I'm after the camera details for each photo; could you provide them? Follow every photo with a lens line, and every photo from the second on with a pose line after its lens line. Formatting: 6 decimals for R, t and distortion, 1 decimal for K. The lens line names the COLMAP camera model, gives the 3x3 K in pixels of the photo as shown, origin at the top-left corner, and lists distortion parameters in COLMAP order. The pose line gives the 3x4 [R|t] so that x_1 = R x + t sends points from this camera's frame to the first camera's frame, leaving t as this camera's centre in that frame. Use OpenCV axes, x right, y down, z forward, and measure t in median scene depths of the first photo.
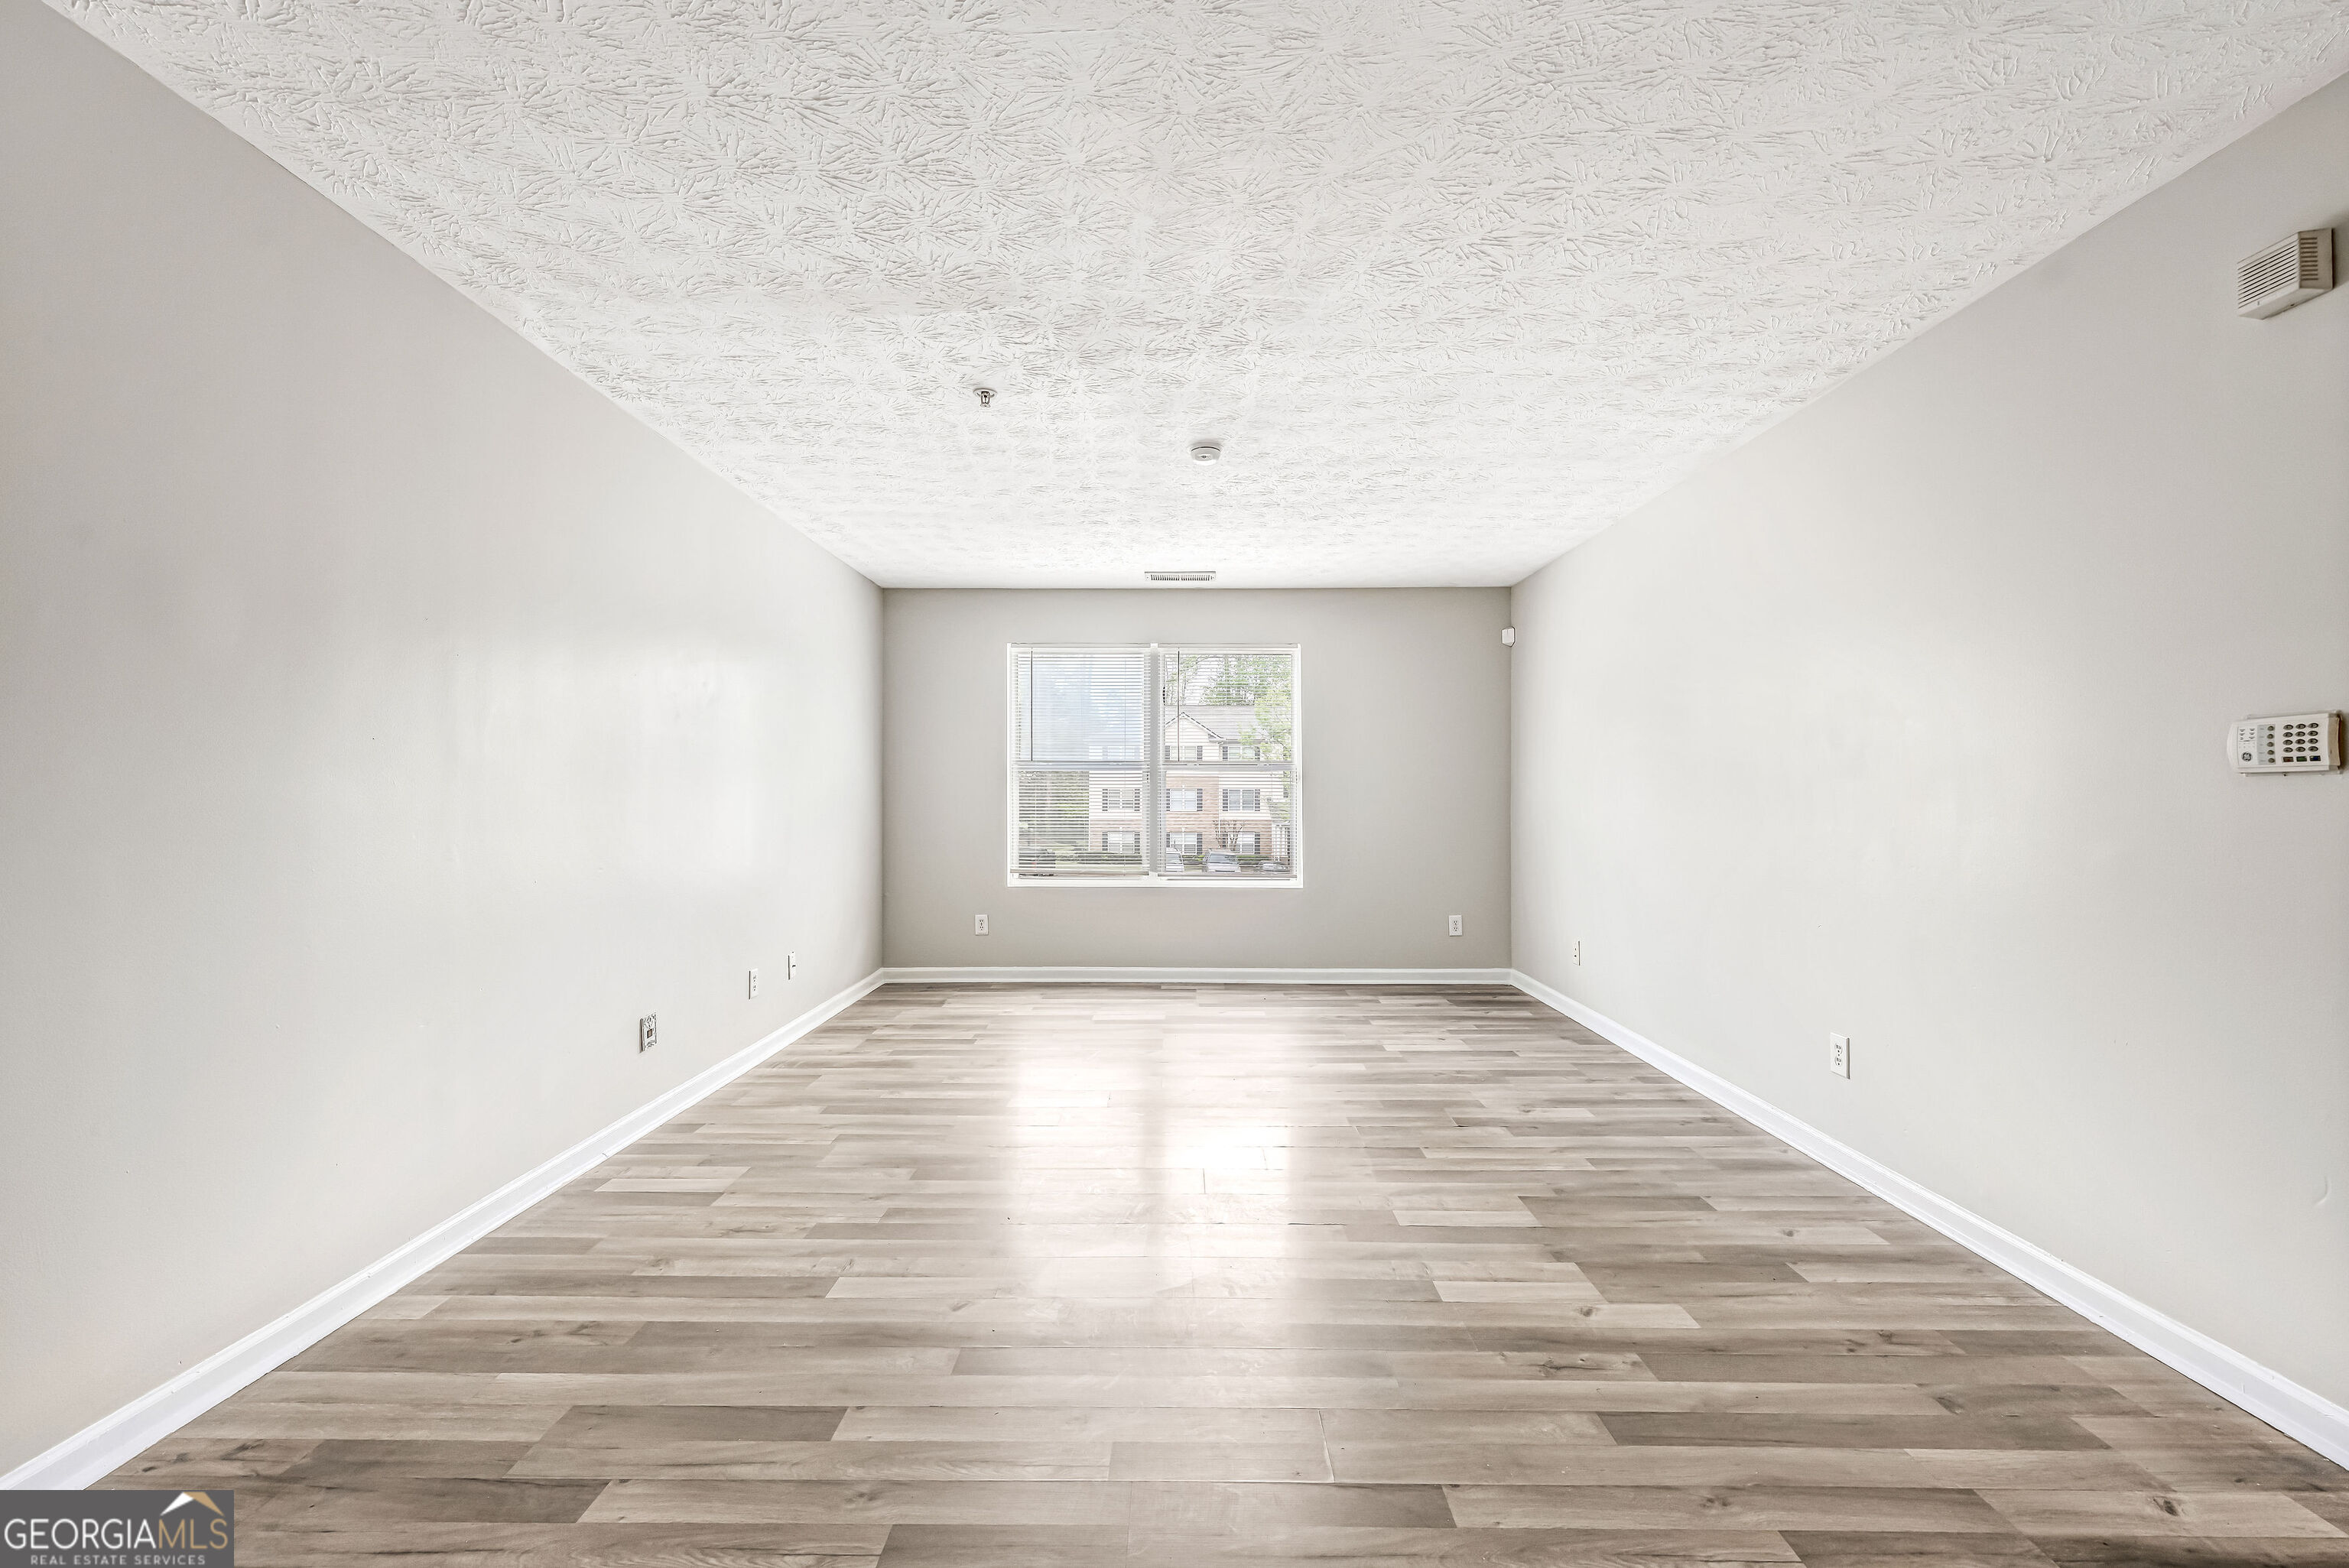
lens RADIAL K [[952.4, 0, 1194.2], [0, 952.4, 795.4], [0, 0, 1]] dist [0.001233, -0.000522]
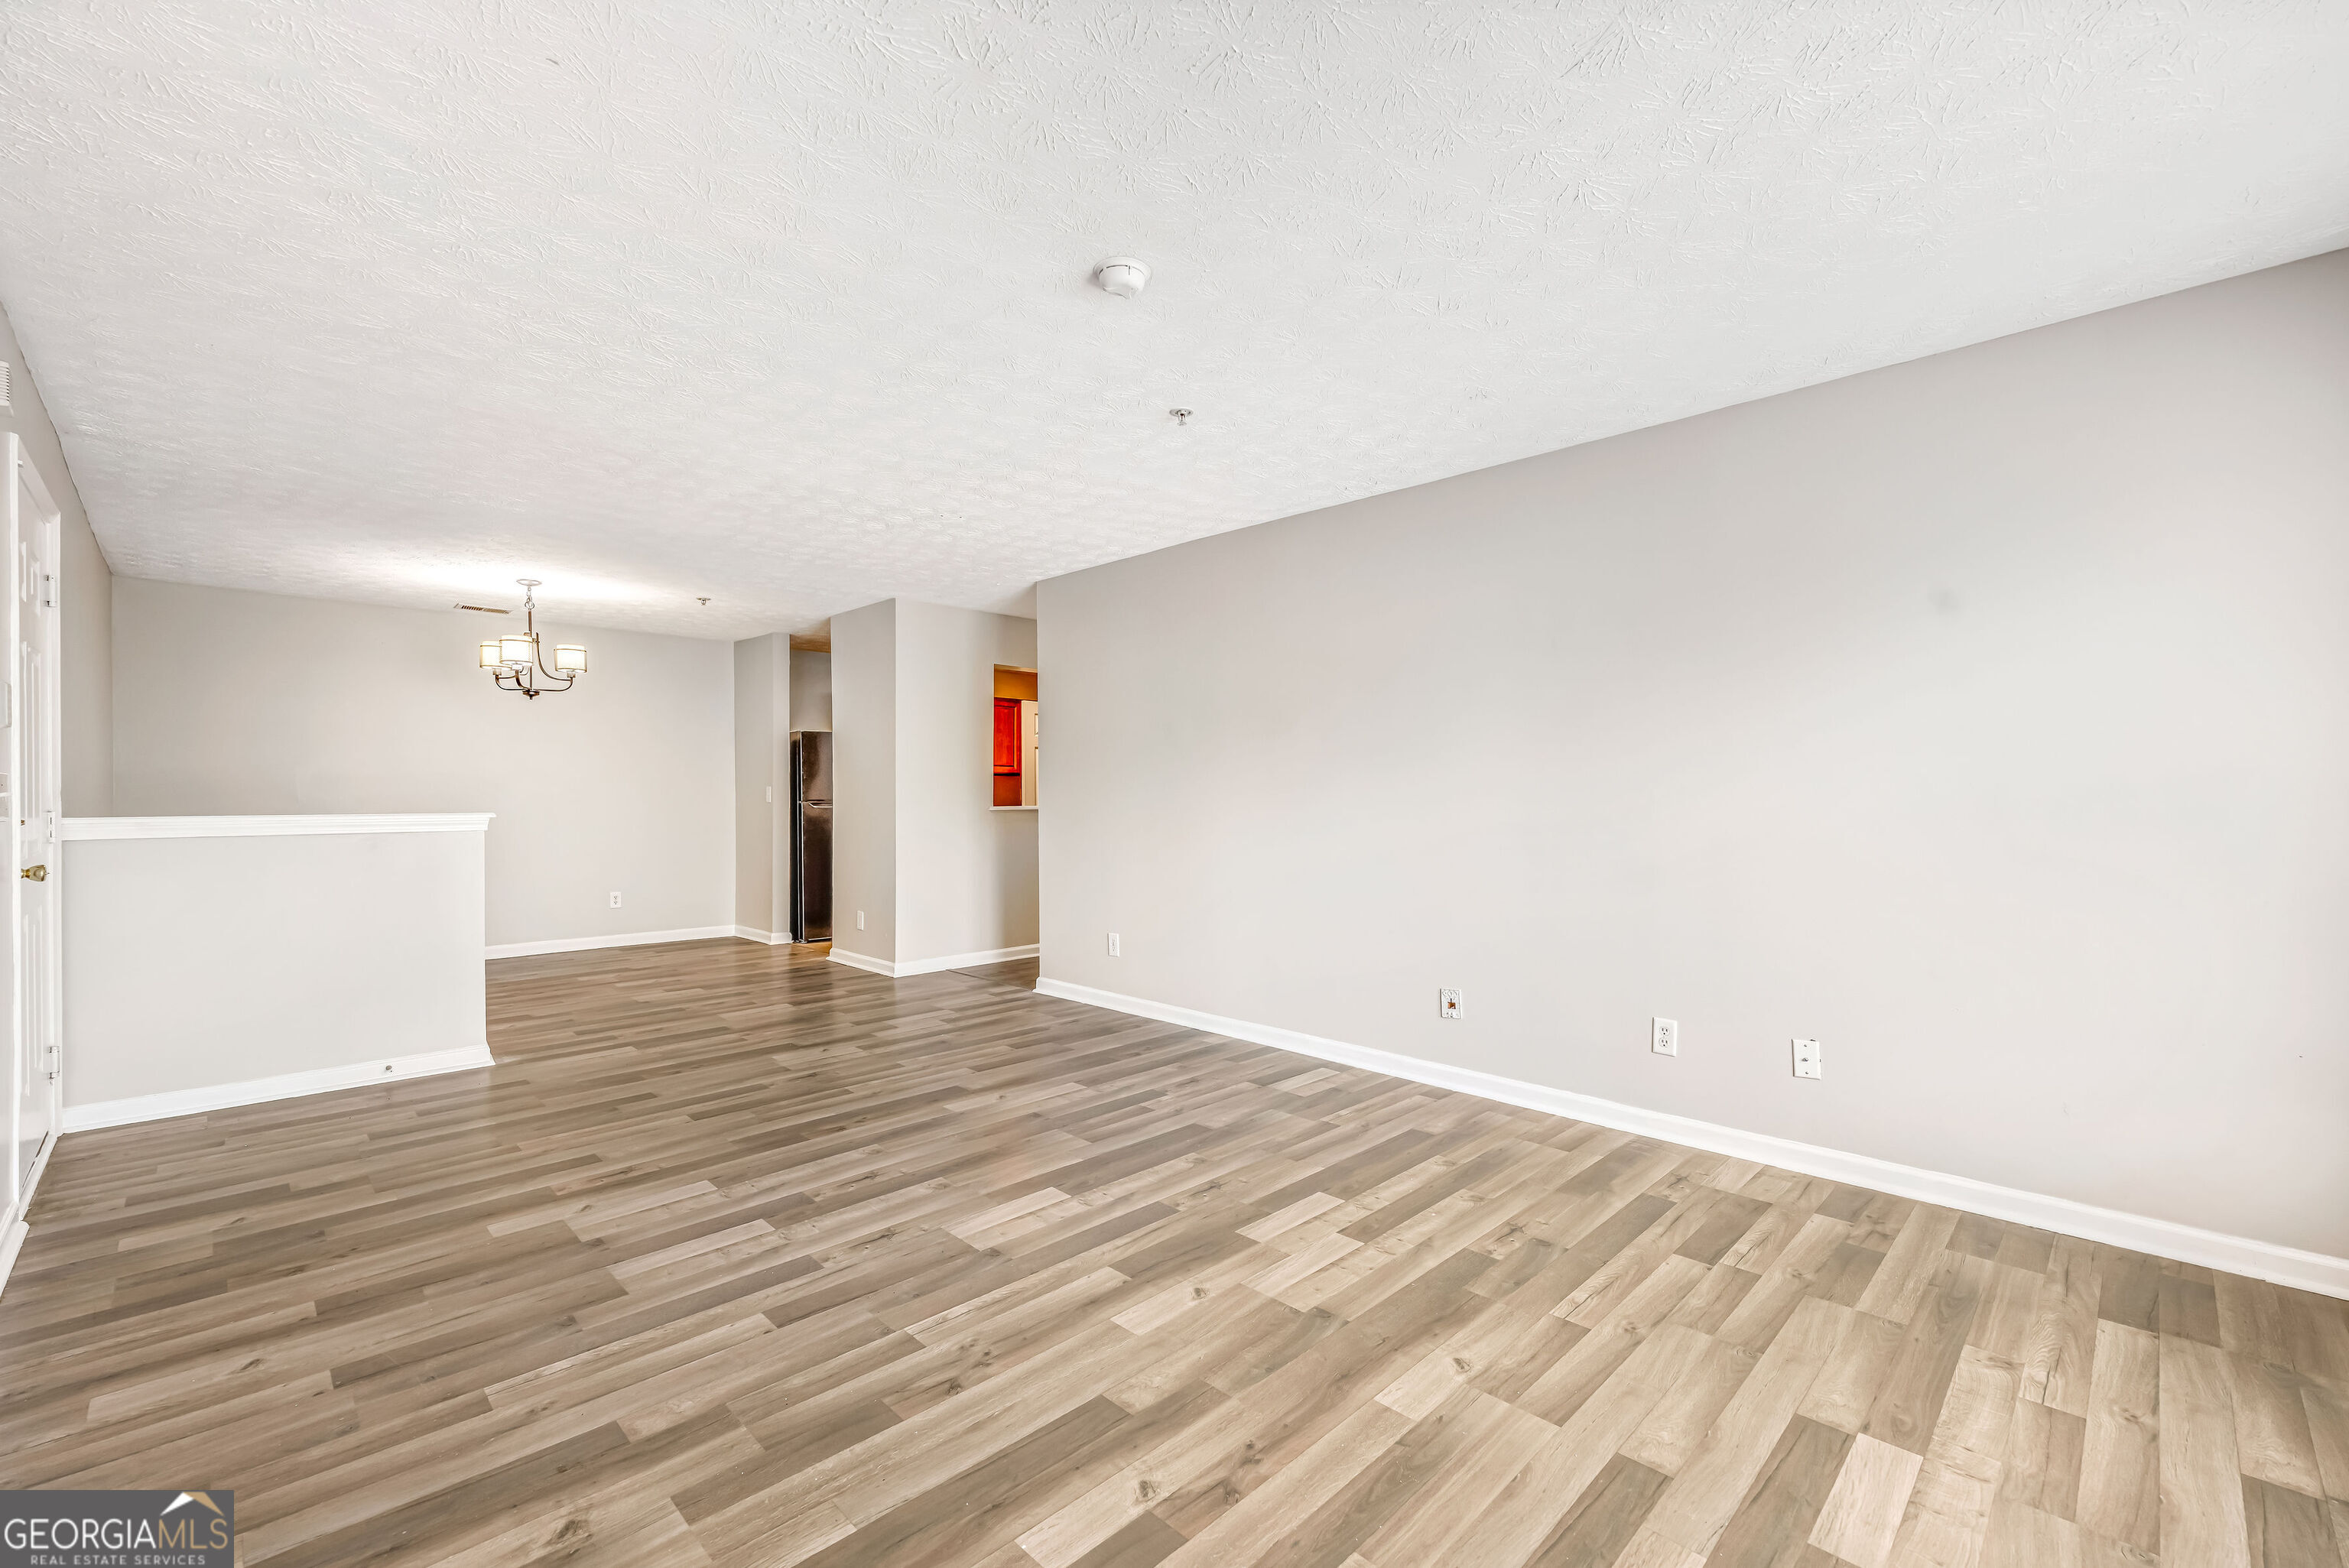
lens RADIAL K [[952.4, 0, 1194.2], [0, 952.4, 795.4], [0, 0, 1]] dist [0.001233, -0.000522]
pose [[-0.697707, -0.001588, -0.716382, 0.642044], [0.000778, 0.999995, -0.002974, -0.008093], [0.716383, -0.002632, -0.697702, 2.095606]]
